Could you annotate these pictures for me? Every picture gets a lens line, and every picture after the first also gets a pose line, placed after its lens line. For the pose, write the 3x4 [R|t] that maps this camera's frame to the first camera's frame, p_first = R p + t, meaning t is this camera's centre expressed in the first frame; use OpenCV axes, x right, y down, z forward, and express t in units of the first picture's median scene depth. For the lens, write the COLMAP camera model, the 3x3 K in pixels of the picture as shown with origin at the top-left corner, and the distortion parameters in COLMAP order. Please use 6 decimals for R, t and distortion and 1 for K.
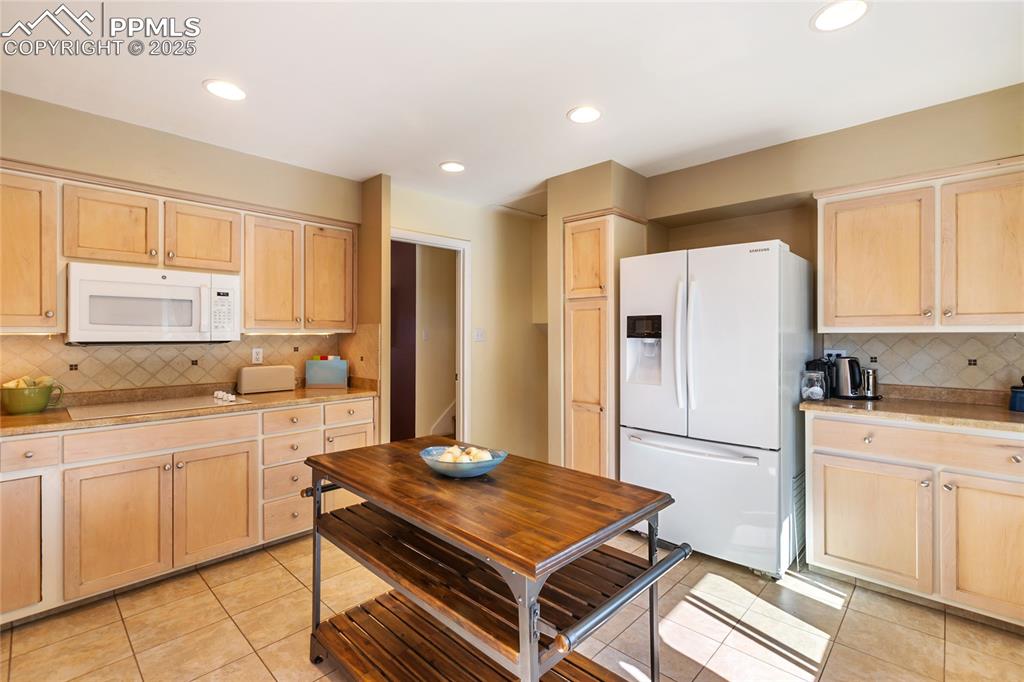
lens RADIAL K [[468.2, 0, 503.6], [0, 468.2, 338.5], [0, 0, 1]] dist [0.003665, -0.000494]
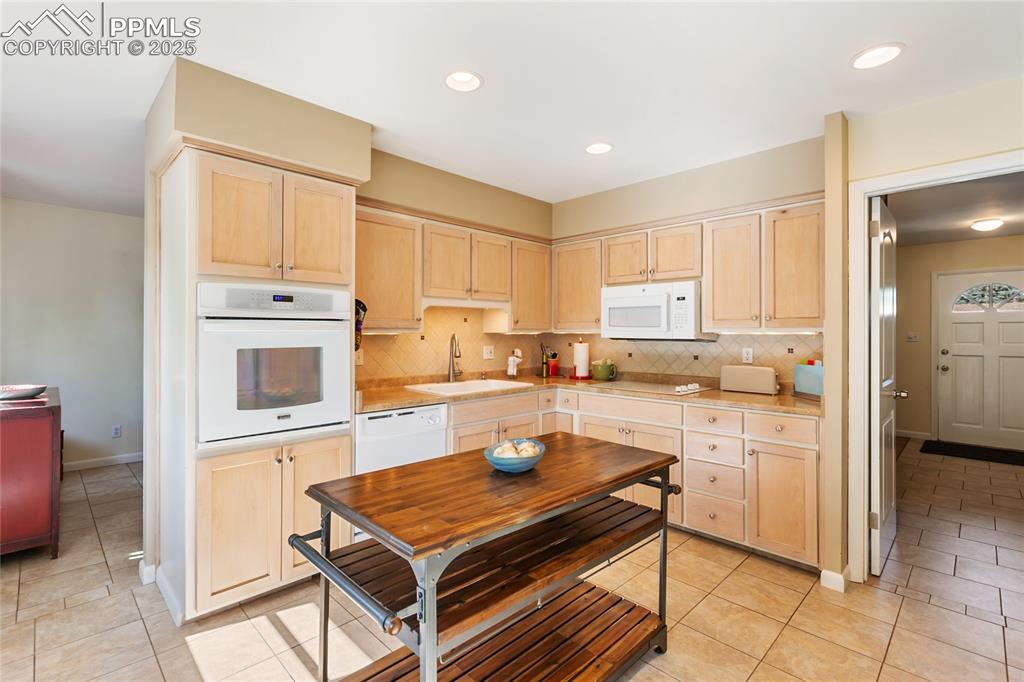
lens RADIAL K [[468.2, 0, 503.9], [0, 468.2, 331.4], [0, 0, 1]] dist [0.003665, -0.000494]
pose [[-0.026761, -0.002107, -0.999640, 0.564101], [-0.012006, 0.999926, -0.001786, -0.006634], [0.999570, 0.011953, -0.026785, 0.595485]]
